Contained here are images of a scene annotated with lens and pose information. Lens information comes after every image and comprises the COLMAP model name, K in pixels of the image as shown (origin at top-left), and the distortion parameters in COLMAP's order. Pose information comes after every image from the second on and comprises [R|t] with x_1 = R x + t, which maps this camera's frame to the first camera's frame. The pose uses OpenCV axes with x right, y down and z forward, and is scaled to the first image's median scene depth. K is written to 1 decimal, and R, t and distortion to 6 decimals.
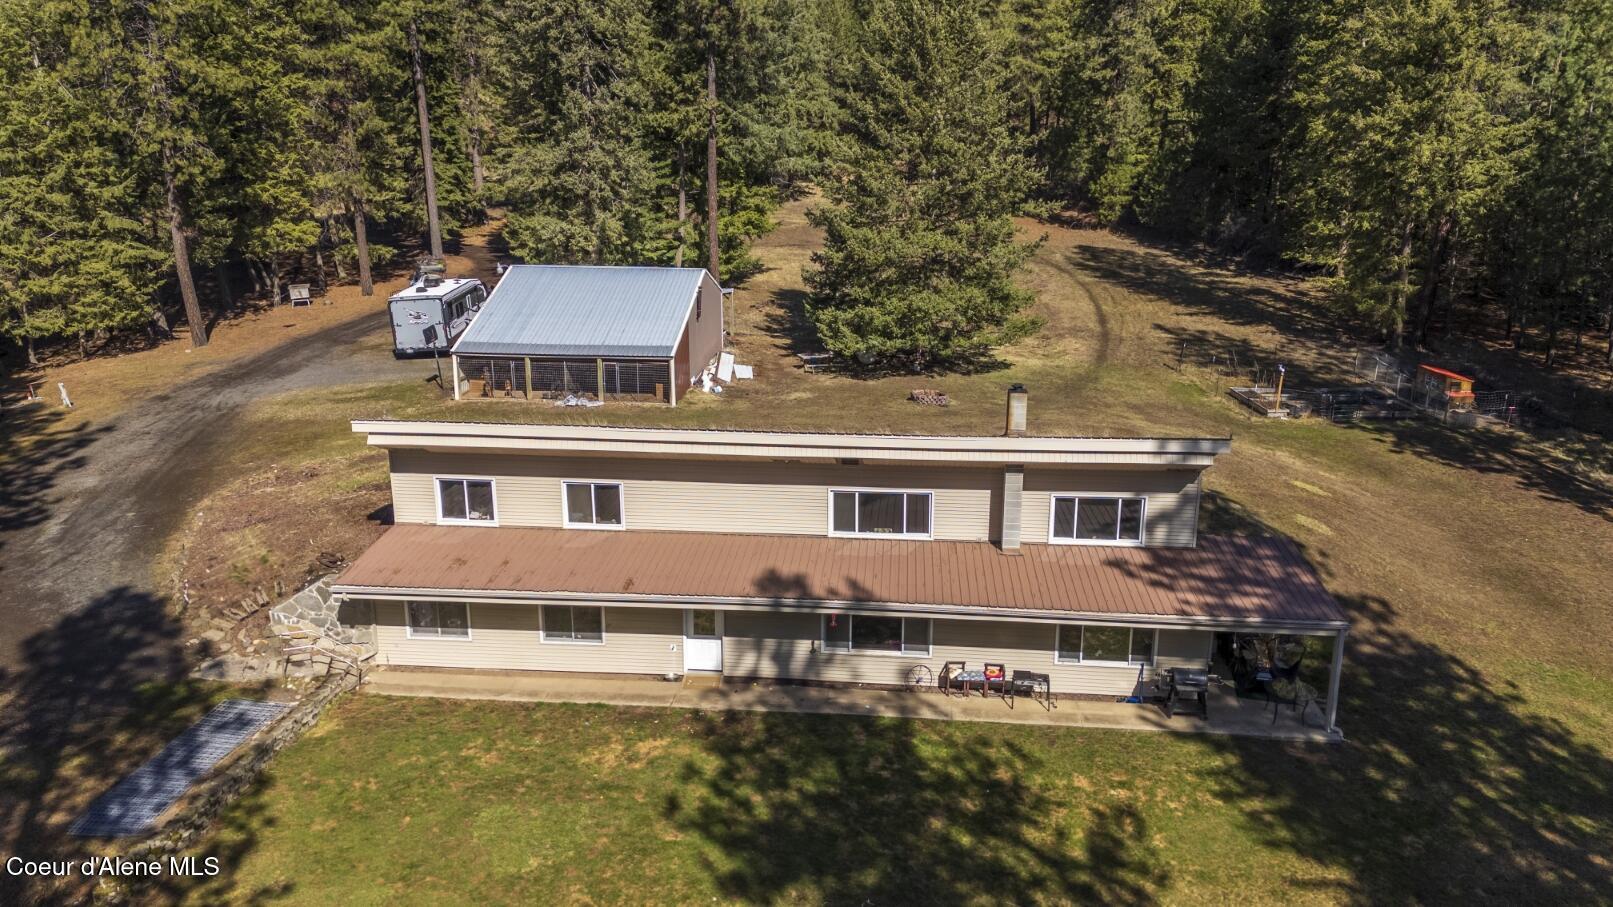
lens RADIAL K [[1178.7, 0, 806.5], [0, 1178.7, 453.5], [0, 0, 1]] dist [0.069254, -0.056867]
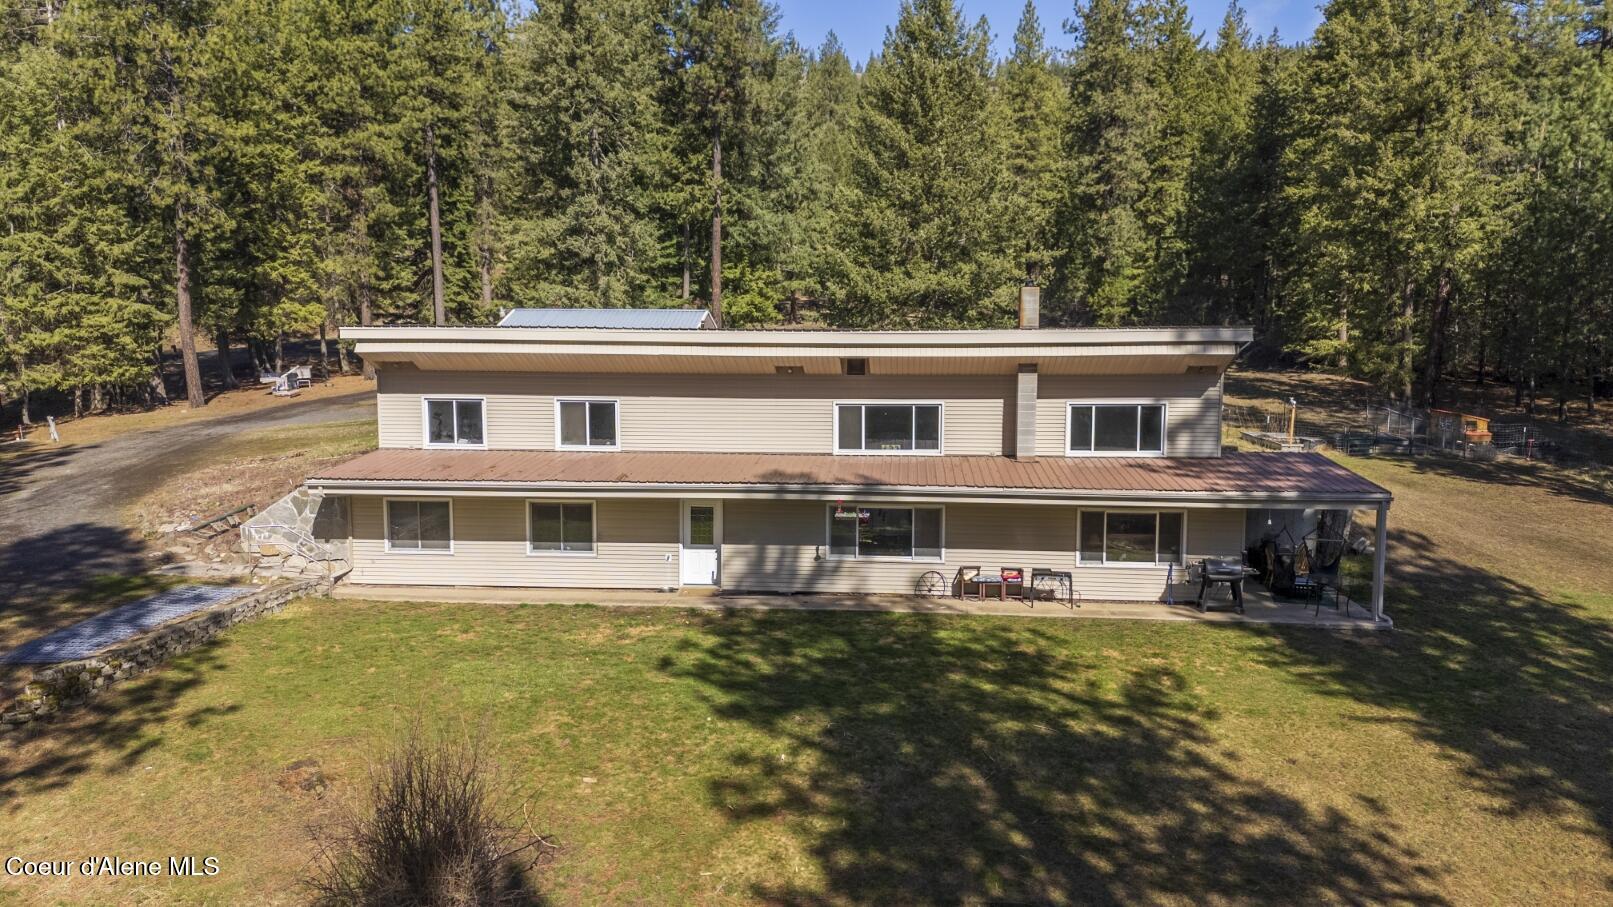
lens RADIAL K [[1181.9, 0, 806.5], [0, 1181.9, 453.5], [0, 0, 1]] dist [0.070497, -0.063141]
pose [[0.999998, 0.001314, -0.001144, -0.001501], [-0.001480, 0.987011, -0.160648, 0.150837], [0.000918, 0.160650, 0.987011, 0.039362]]
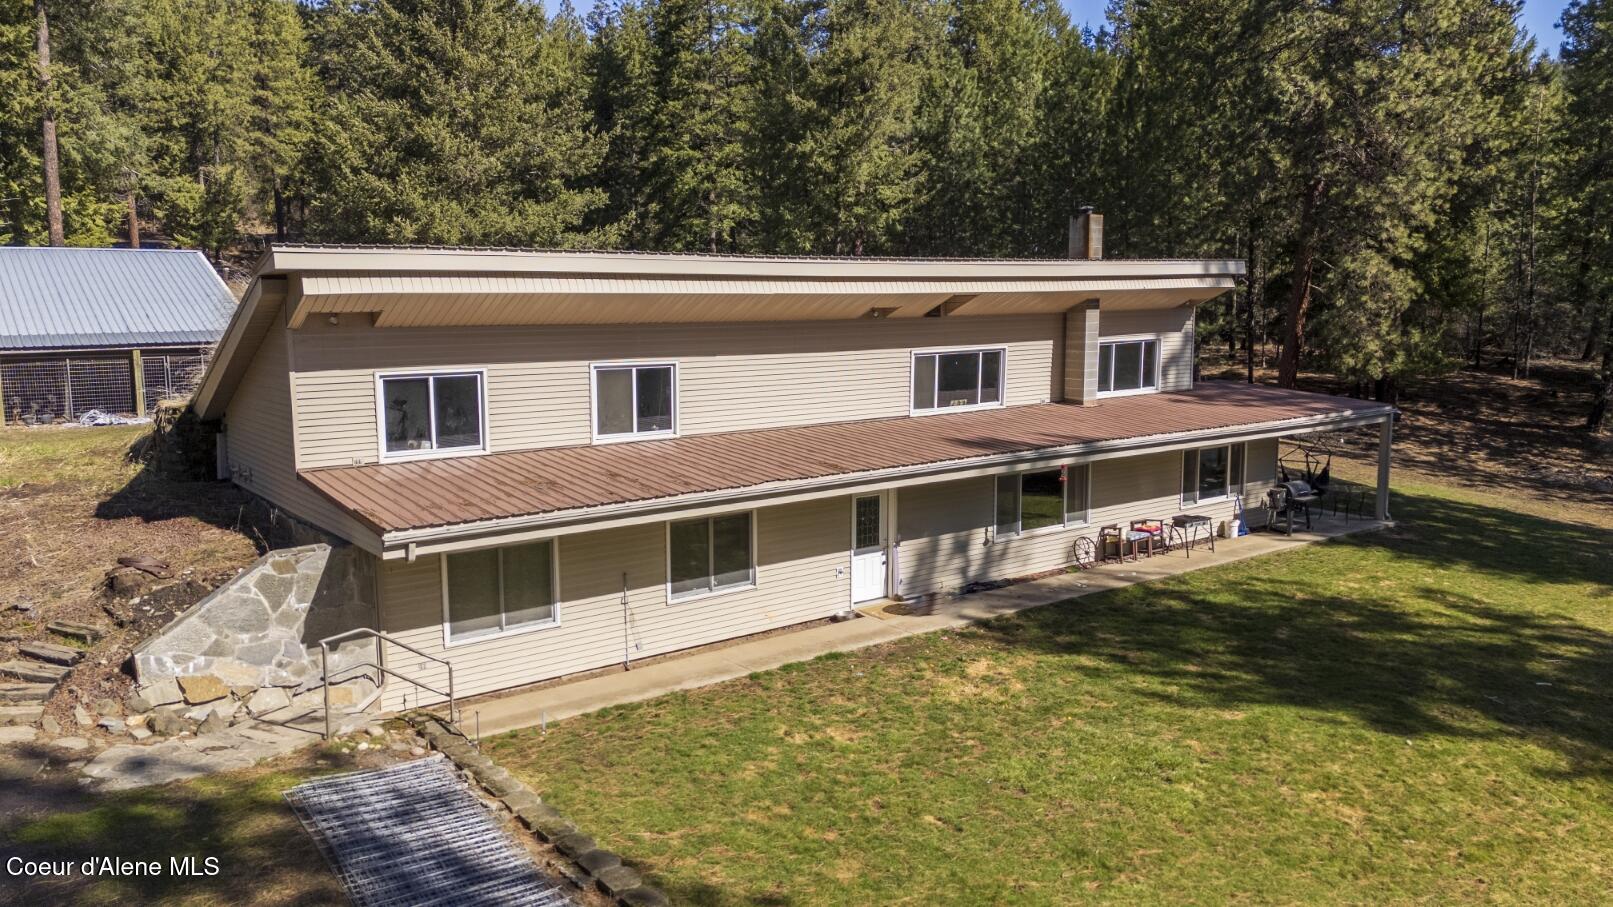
lens RADIAL K [[1181.9, 0, 806.5], [0, 1181.9, 453.5], [0, 0, 1]] dist [0.070497, -0.063141]
pose [[0.739672, -0.096112, 0.666068, -0.371163], [0.185702, 0.980471, -0.064744, 0.089041], [-0.646838, 0.171580, 0.743075, 0.320080]]
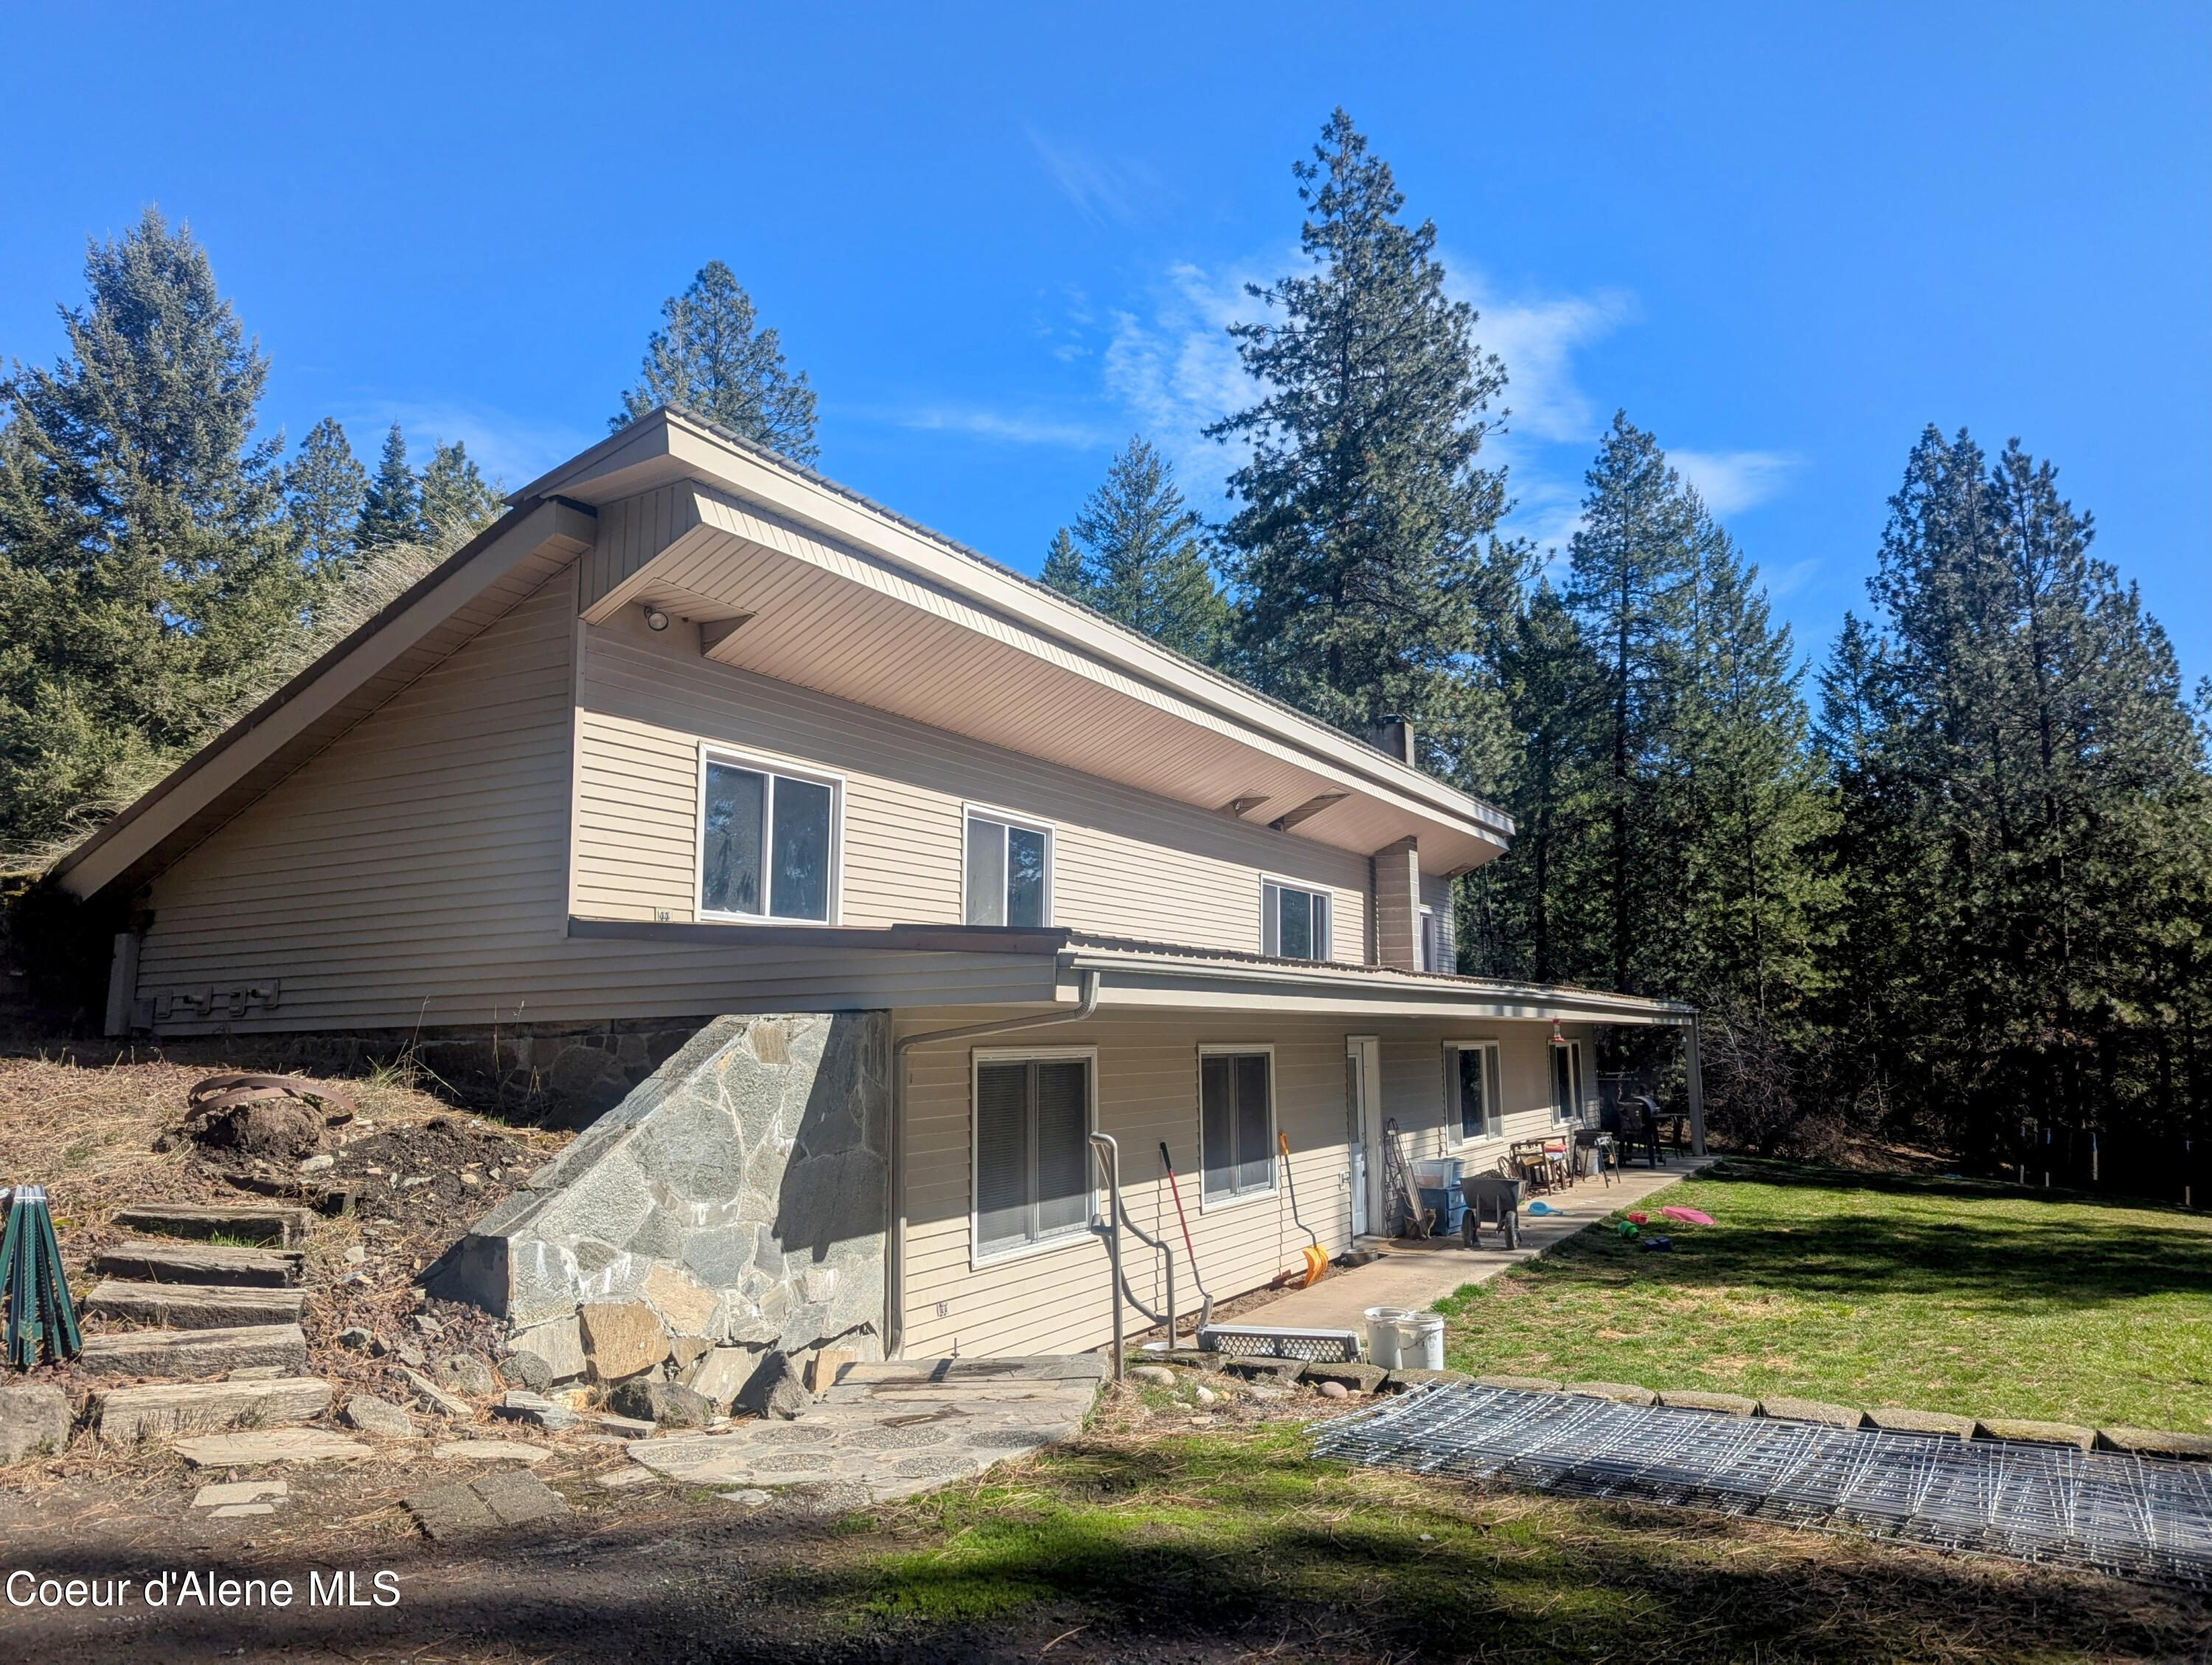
lens RADIAL K [[1566.7, 0, 1106.0], [0, 1566.7, 832.5], [0, 0, 1]] dist [0.023935, -0.000188]
pose [[0.389501, 0.116784, 0.913592, -0.417891], [0.259775, 0.937726, -0.230622, 0.100966], [-0.883632, 0.327155, 0.334908, 0.552122]]
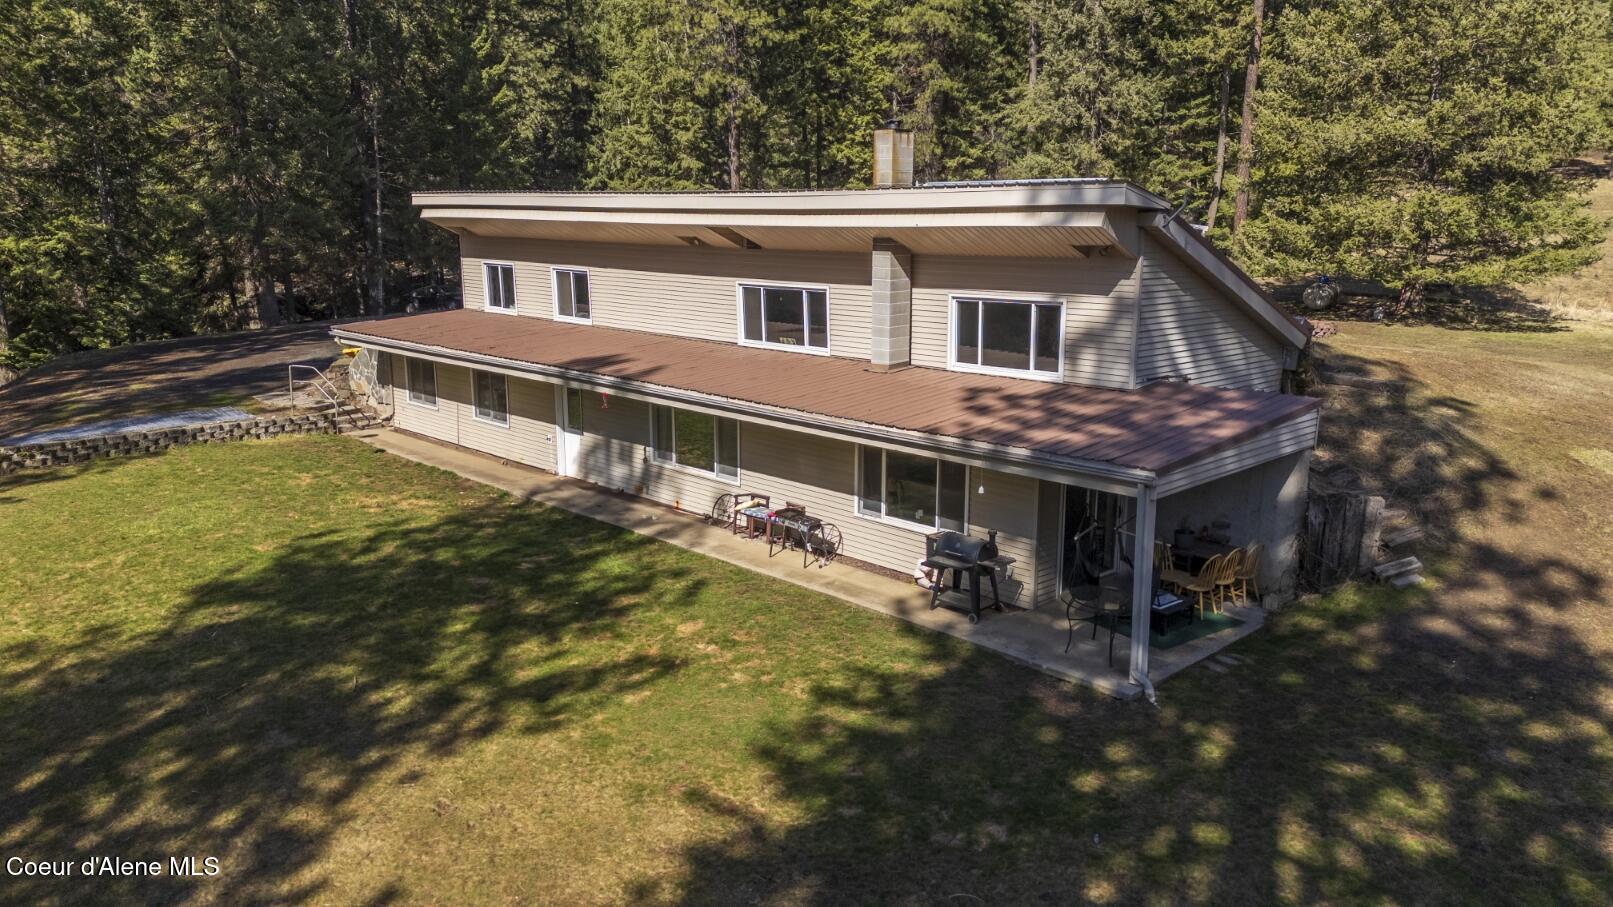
lens RADIAL K [[1181.9, 0, 806.5], [0, 1181.9, 453.5], [0, 0, 1]] dist [0.070497, -0.063141]
pose [[0.760189, 0.132883, -0.635968, 0.387628], [-0.174345, 0.984681, -0.002653, 0.093138], [0.625873, 0.112894, 0.771711, 0.281339]]
